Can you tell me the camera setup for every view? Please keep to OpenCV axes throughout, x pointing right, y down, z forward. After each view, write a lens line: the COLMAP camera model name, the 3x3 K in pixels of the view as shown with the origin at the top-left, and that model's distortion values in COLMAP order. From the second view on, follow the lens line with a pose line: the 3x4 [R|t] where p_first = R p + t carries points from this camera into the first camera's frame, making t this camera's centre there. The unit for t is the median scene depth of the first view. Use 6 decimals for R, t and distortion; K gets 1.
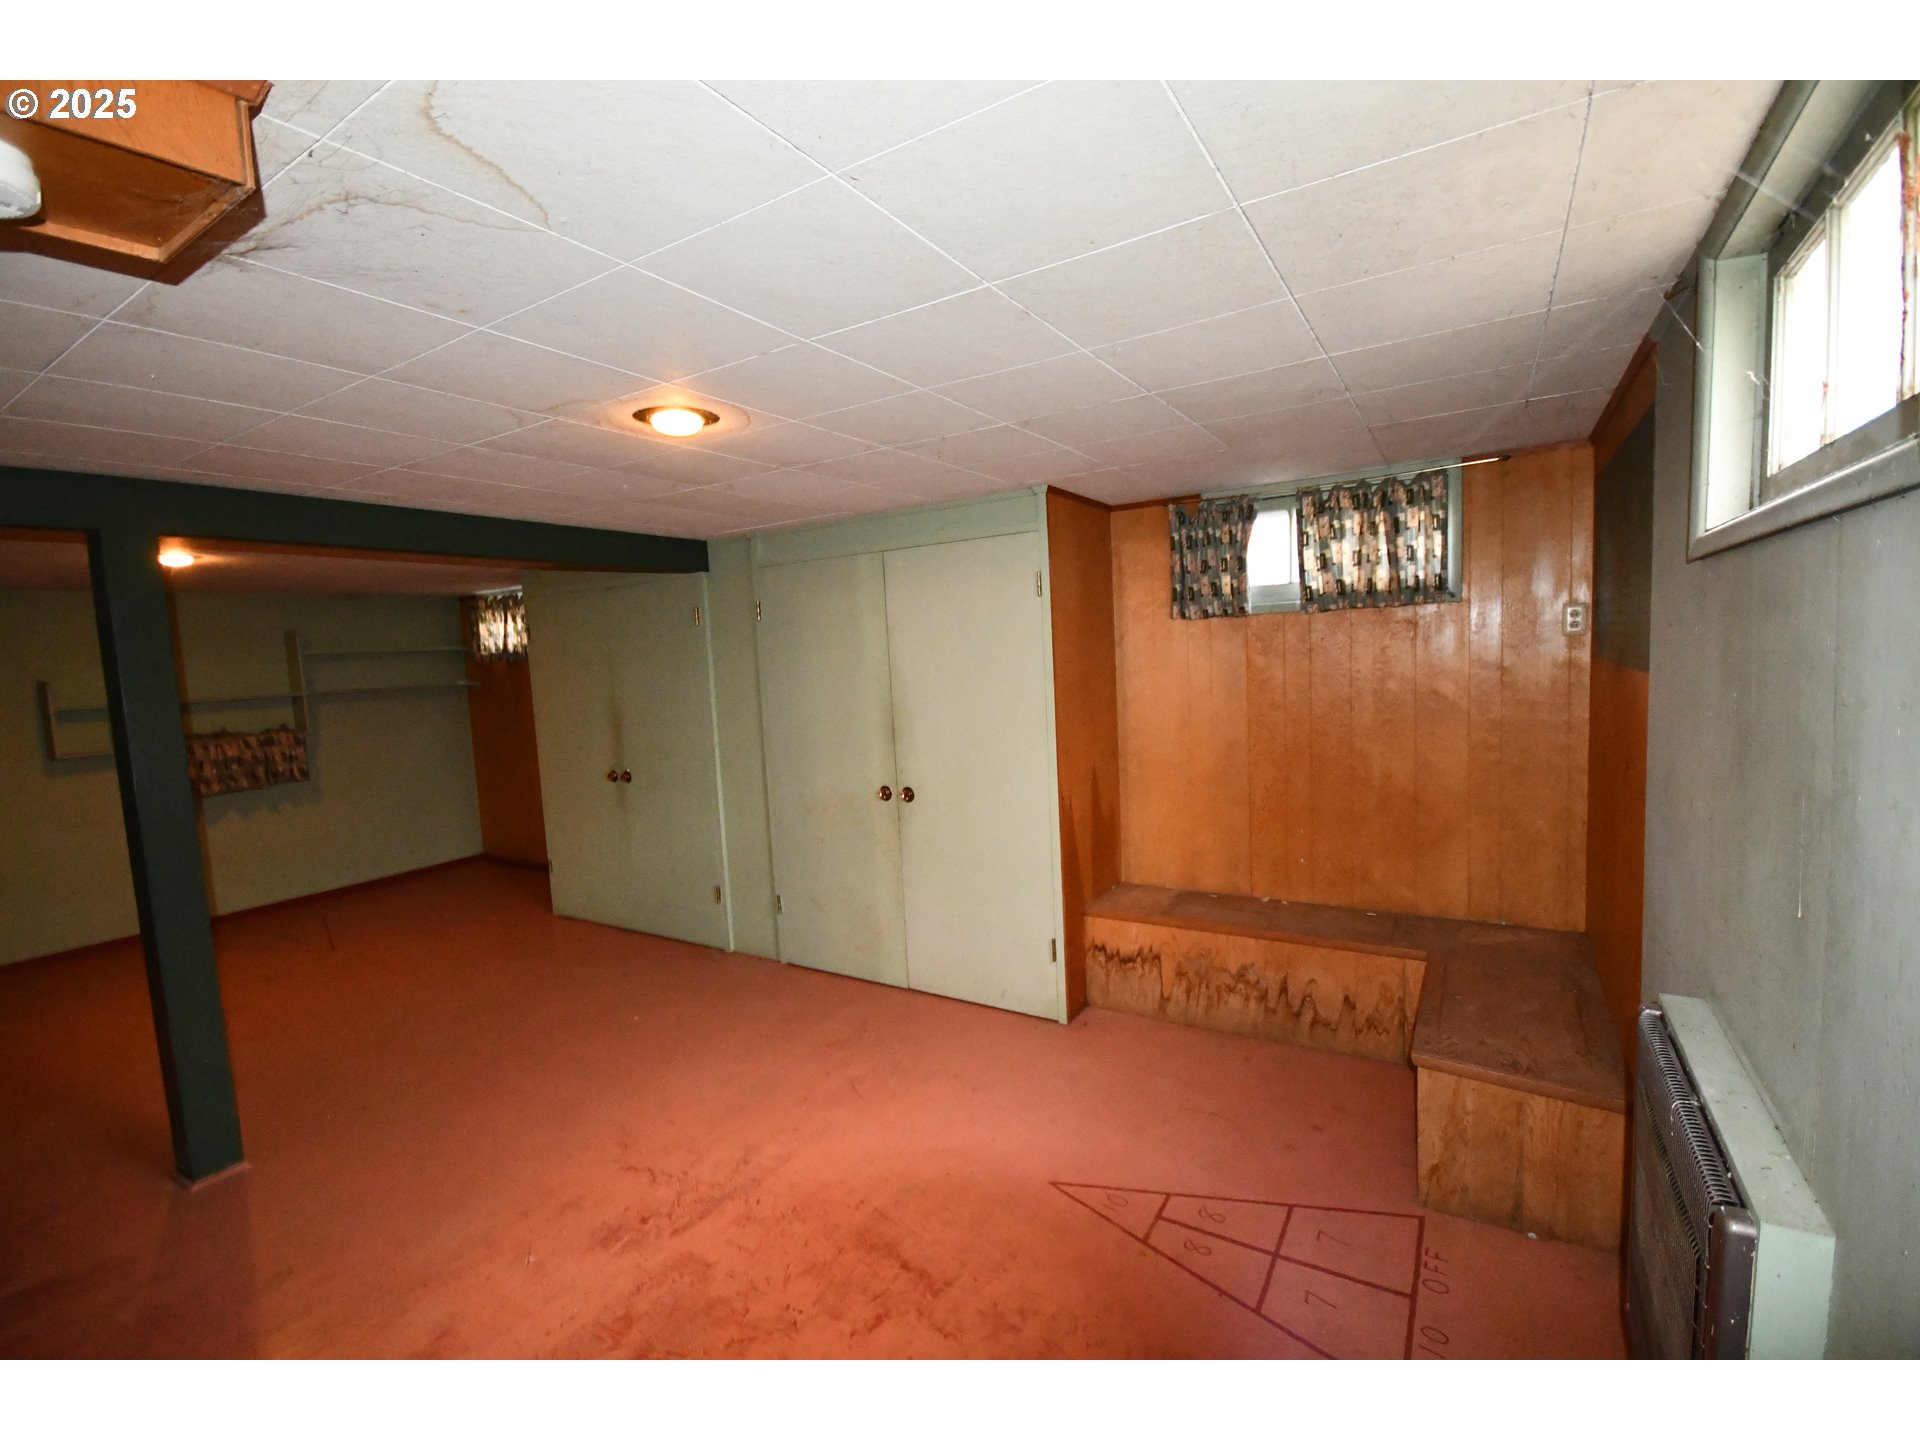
lens RADIAL K [[842.0, 0, 957.0], [0, 842.0, 720.9], [0, 0, 1]] dist [0.002737, -0.007233]
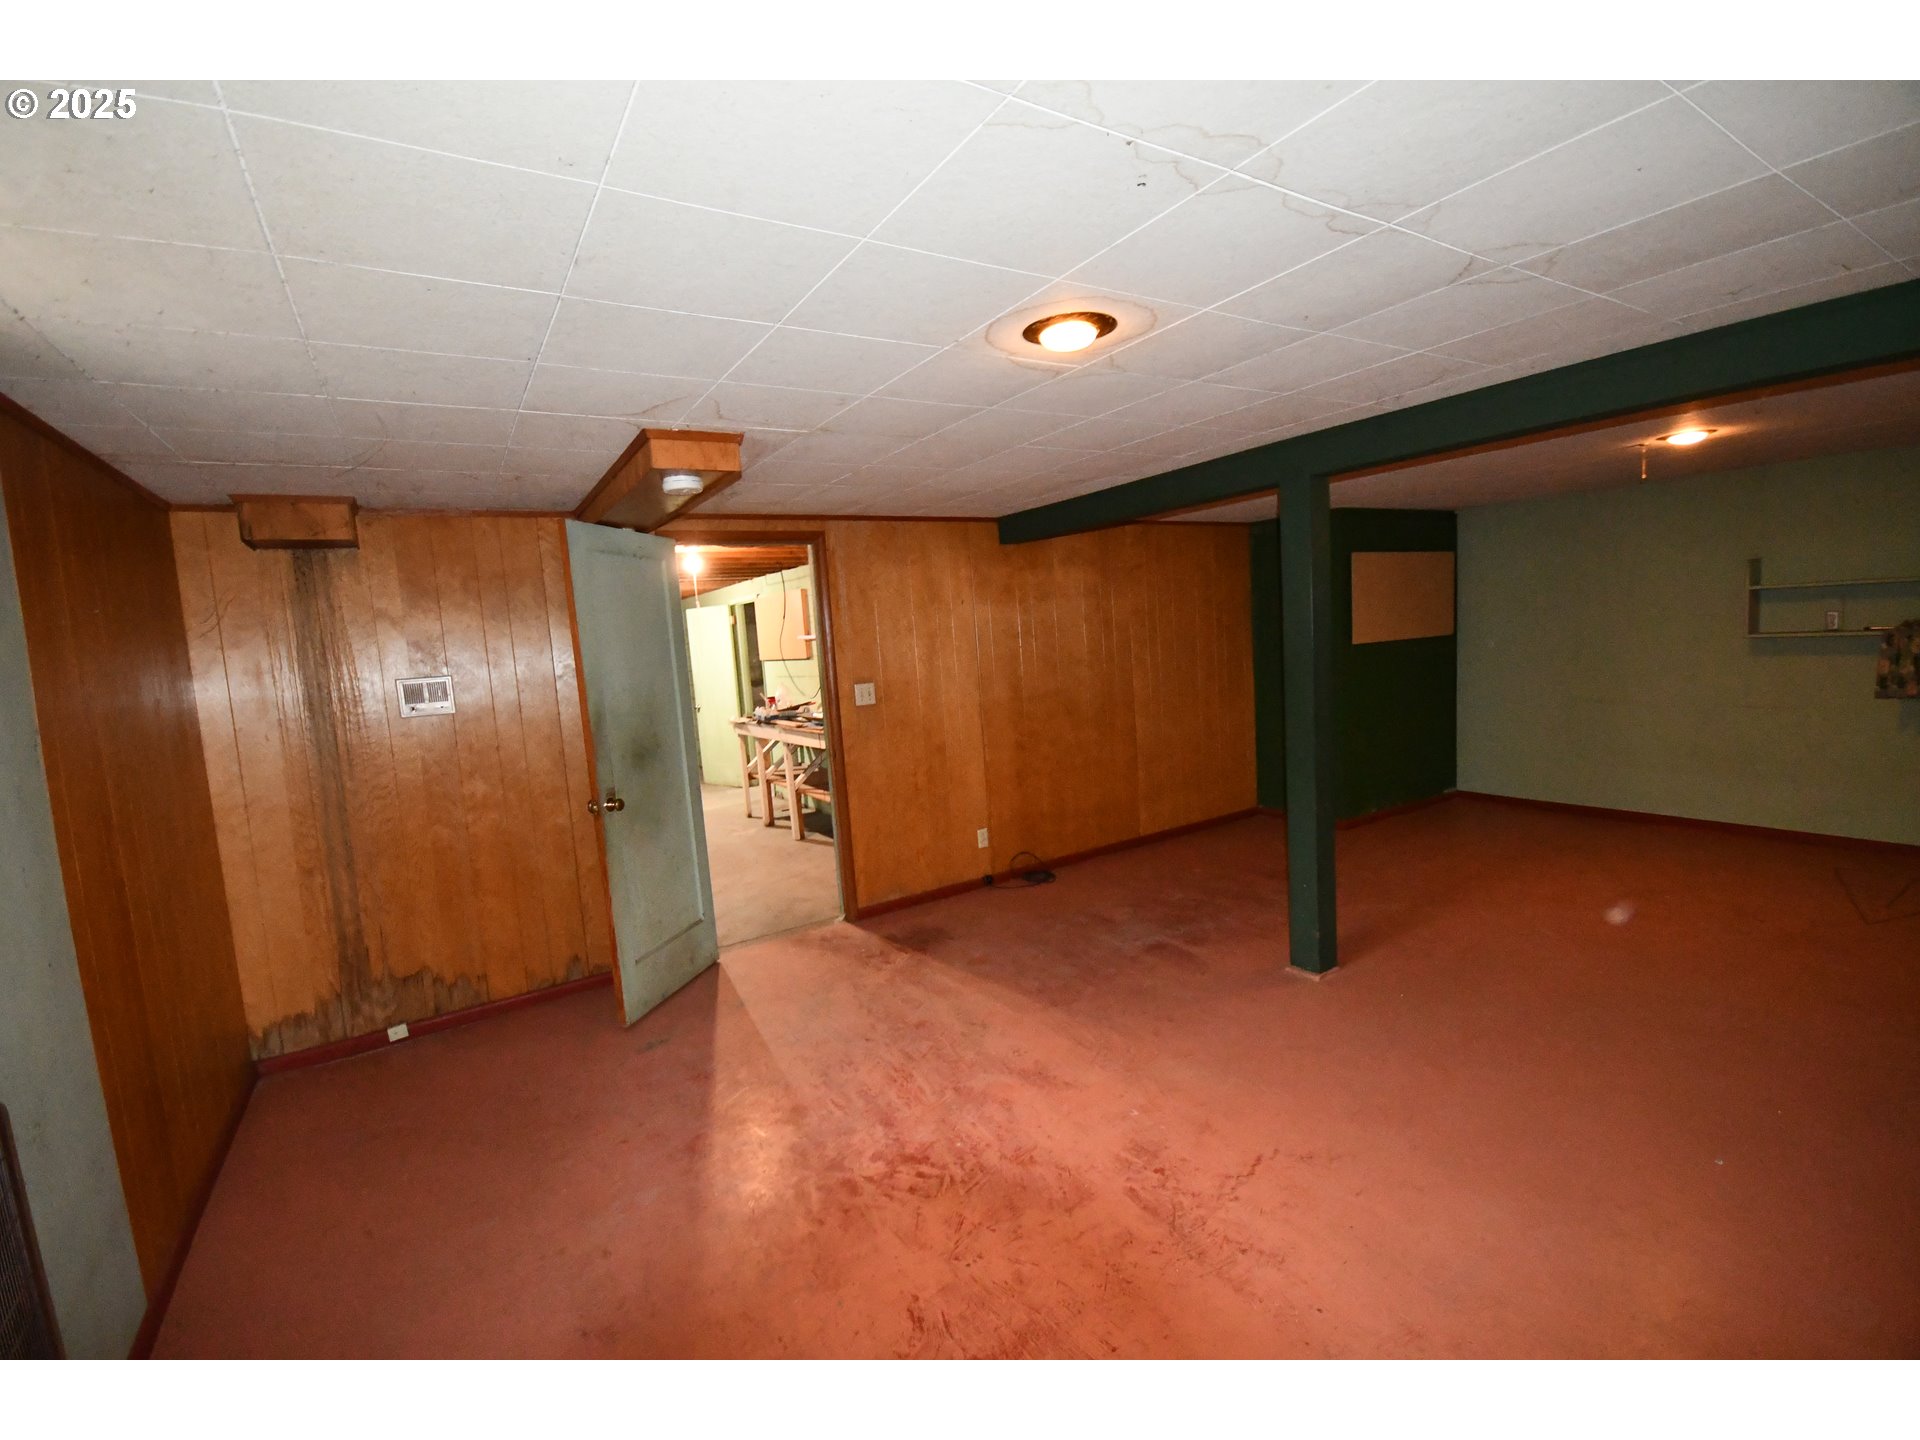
lens RADIAL K [[842.0, 0, 956.3], [0, 842.0, 721.8], [0, 0, 1]] dist [0.002737, -0.007233]
pose [[-0.426944, 0.175417, -0.887101, 0.462525], [0.006962, 0.981613, 0.190755, -0.102296], [0.904251, 0.075266, -0.420315, 1.043084]]
